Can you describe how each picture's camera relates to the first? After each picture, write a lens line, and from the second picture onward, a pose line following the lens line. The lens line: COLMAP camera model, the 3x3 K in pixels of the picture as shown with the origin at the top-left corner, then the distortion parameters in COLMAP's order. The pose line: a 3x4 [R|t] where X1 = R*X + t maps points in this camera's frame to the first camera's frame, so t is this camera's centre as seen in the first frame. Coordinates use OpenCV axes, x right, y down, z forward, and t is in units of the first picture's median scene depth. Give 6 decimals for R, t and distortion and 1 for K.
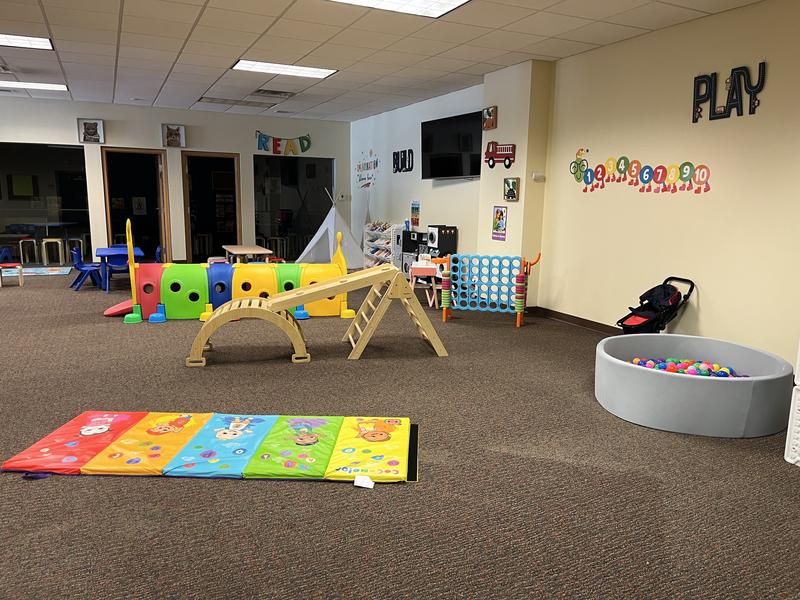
lens RADIAL K [[610.4, 0, 400.0], [0, 610.4, 300.0], [0, 0, 1]] dist [0.071769, -0.085222]
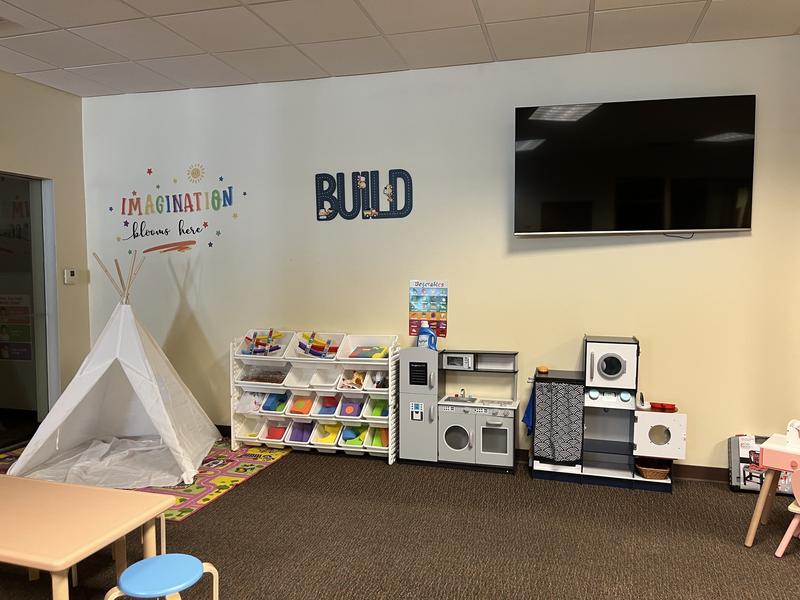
lens RADIAL K [[610.4, 0, 400.0], [0, 610.4, 300.0], [0, 0, 1]] dist [0.071769, -0.085222]
pose [[0.649793, -0.052994, 0.758261, -0.297858], [0.132264, 0.990231, -0.044138, -0.118328], [-0.748515, 0.128971, 0.650455, 0.648933]]
